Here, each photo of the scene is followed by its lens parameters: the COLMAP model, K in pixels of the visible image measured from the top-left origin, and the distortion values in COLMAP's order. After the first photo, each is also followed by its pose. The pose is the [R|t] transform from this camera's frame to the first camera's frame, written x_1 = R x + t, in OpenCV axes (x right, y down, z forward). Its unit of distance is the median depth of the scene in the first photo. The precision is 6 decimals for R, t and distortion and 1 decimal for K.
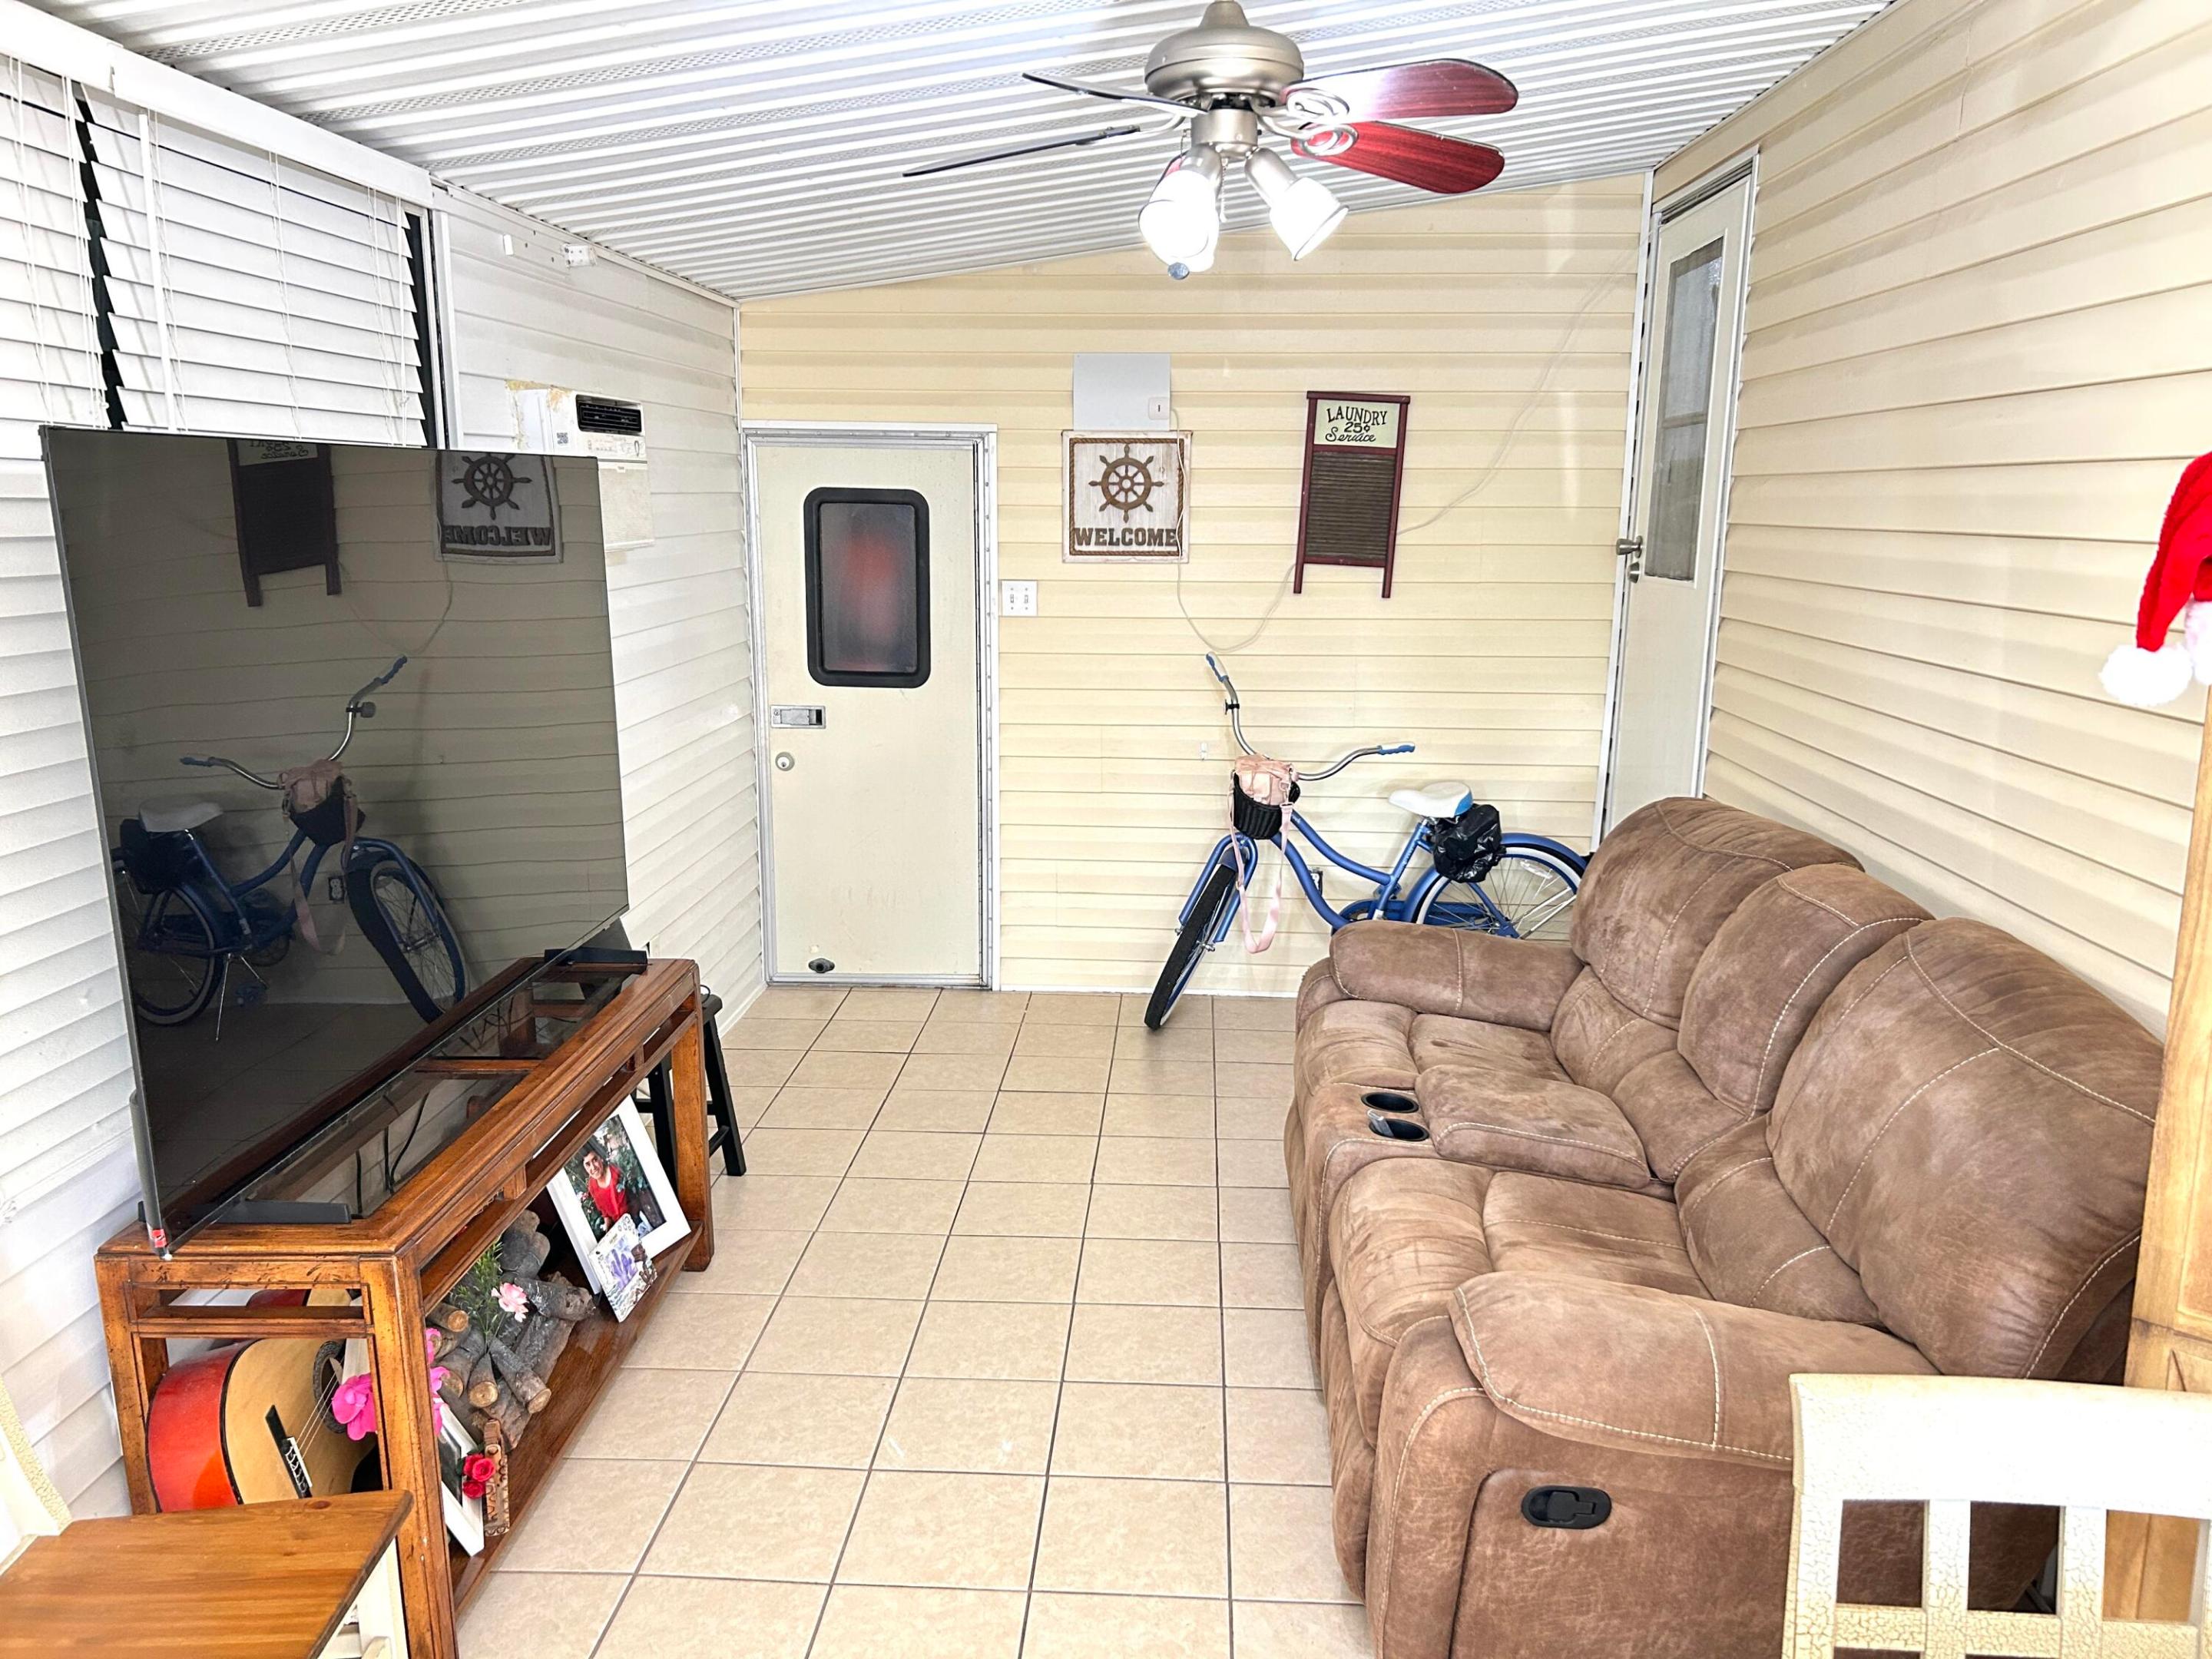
lens RADIAL K [[1653.5, 0, 1094.7], [0, 1653.5, 835.7], [0, 0, 1]] dist [0.137217, -0.252218]
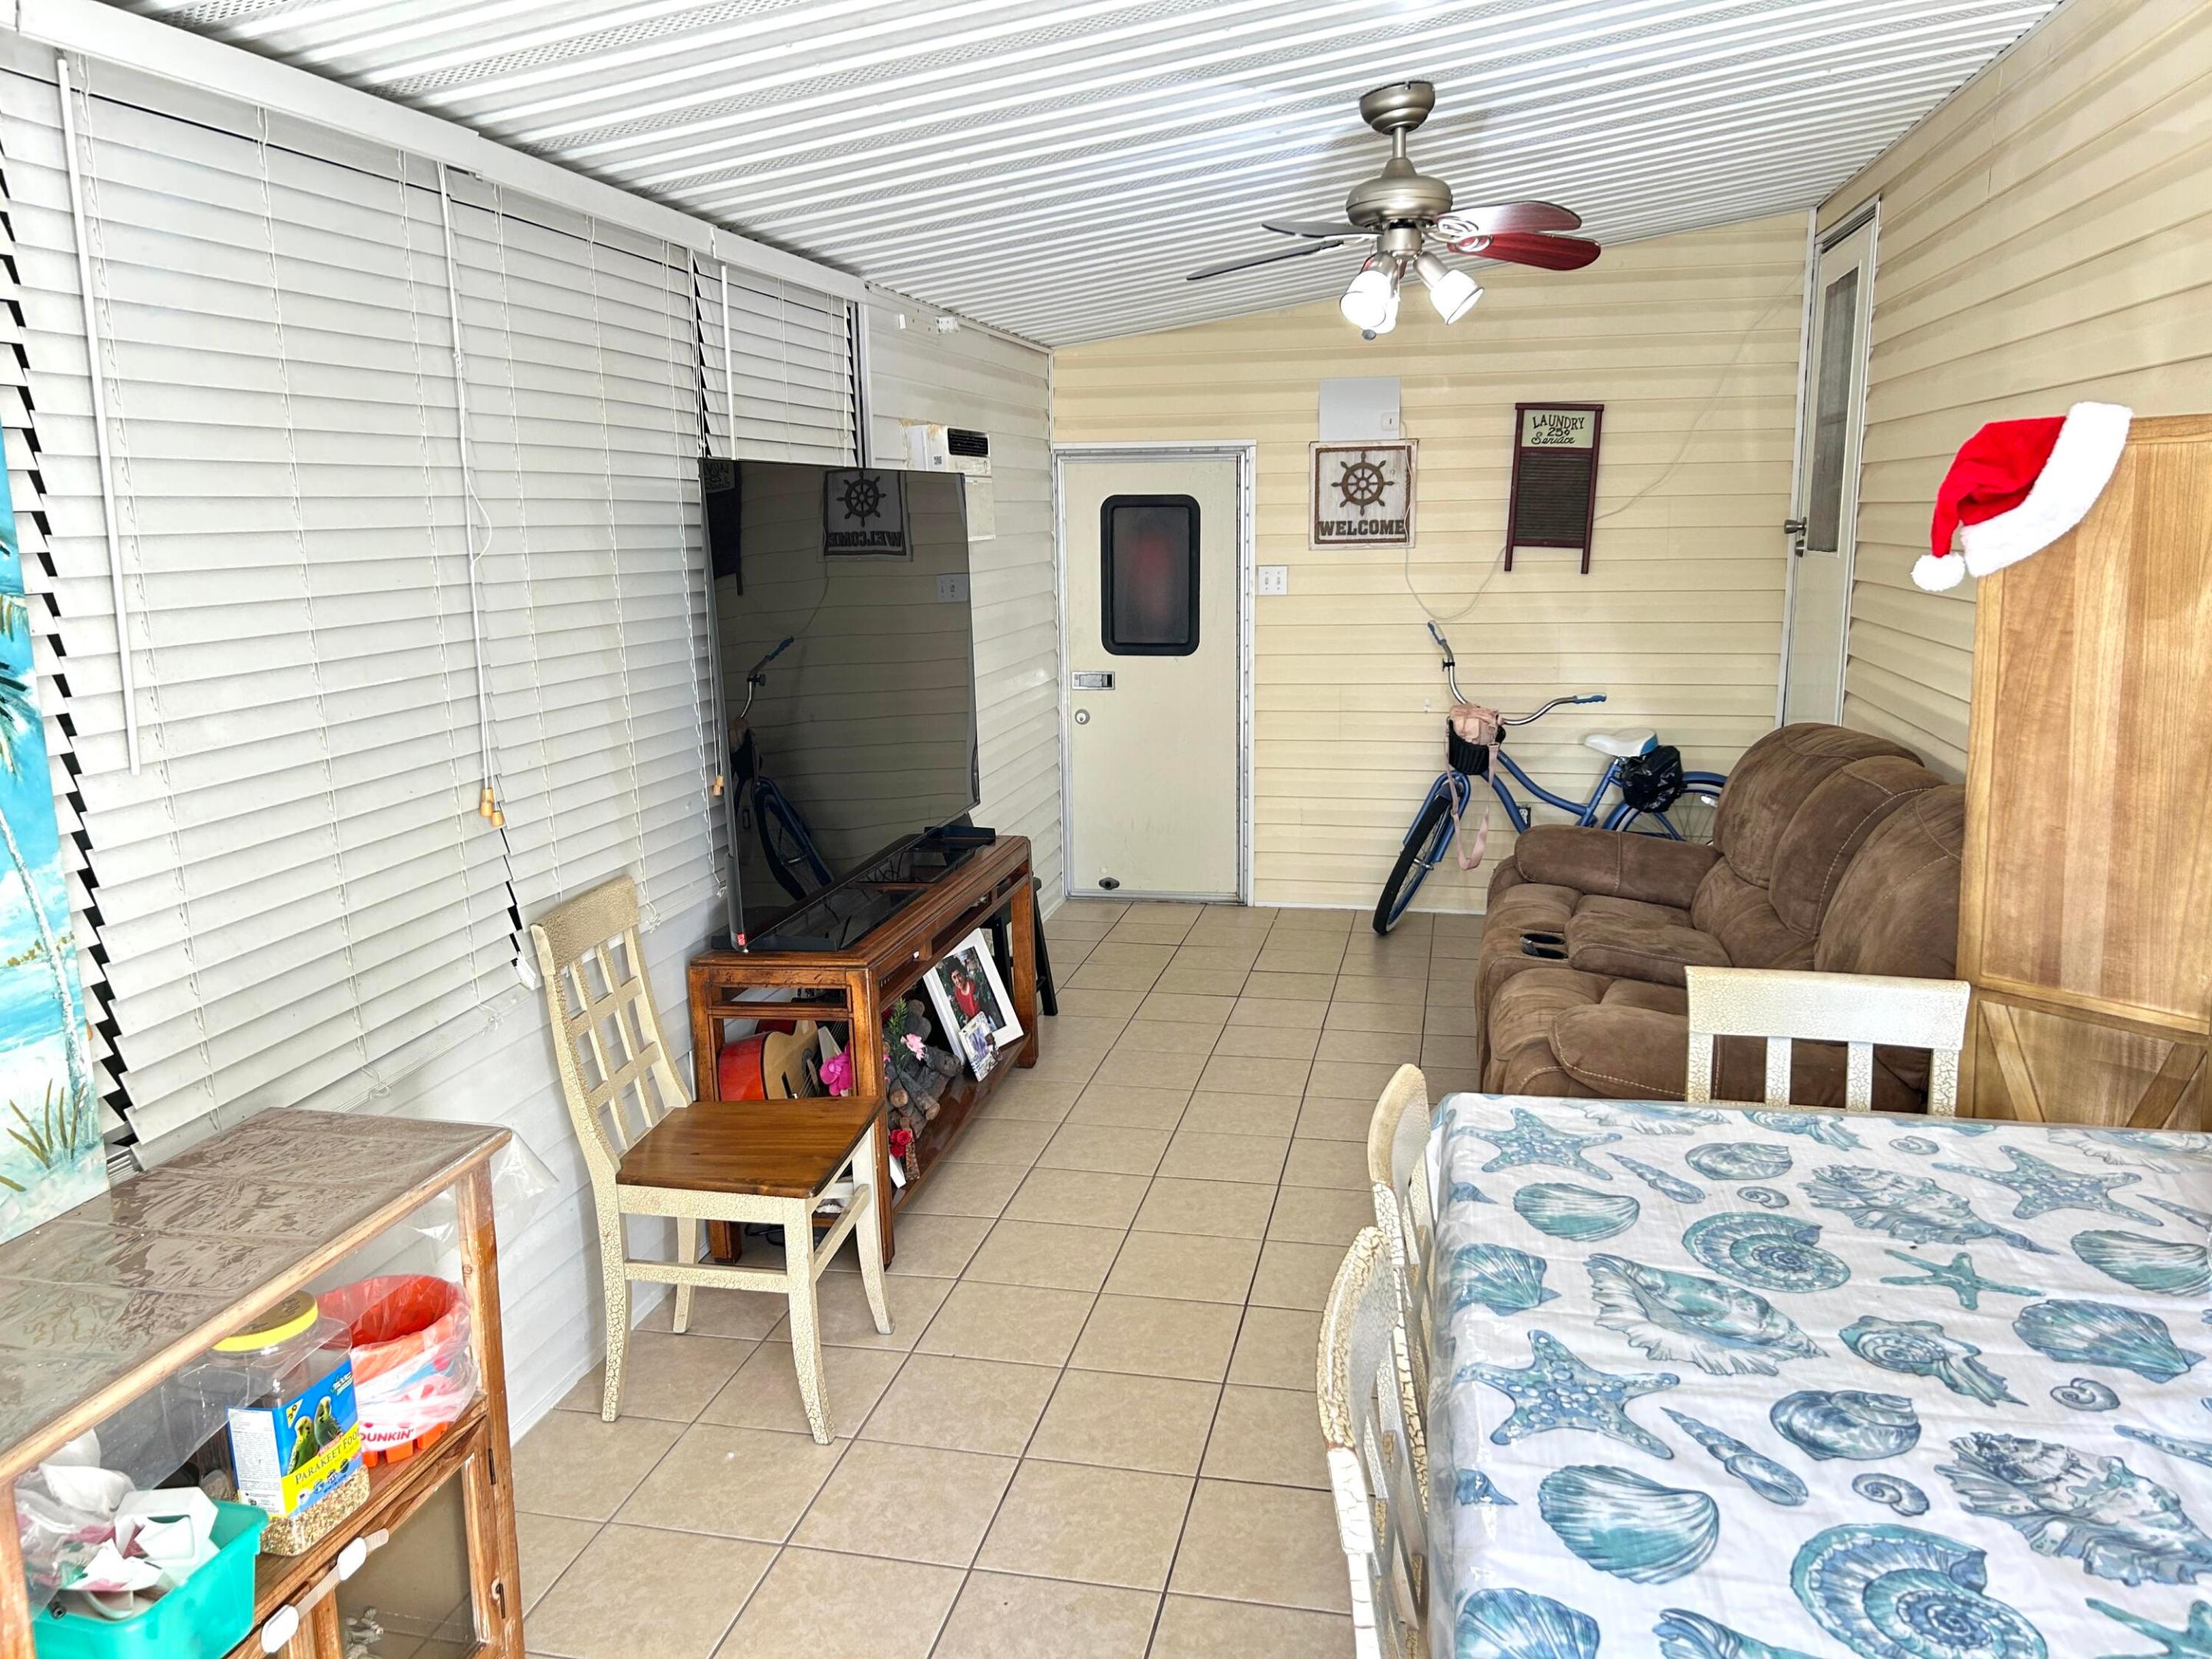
lens RADIAL K [[1659.2, 0, 1106.0], [0, 1659.2, 829.5], [0, 0, 1]] dist [0.119471, -0.208503]
pose [[0.988070, 0.007676, -0.153811, 0.023982], [-0.009583, 0.999886, -0.011656, 0.058251], [0.153704, 0.012991, 0.988032, -0.237498]]
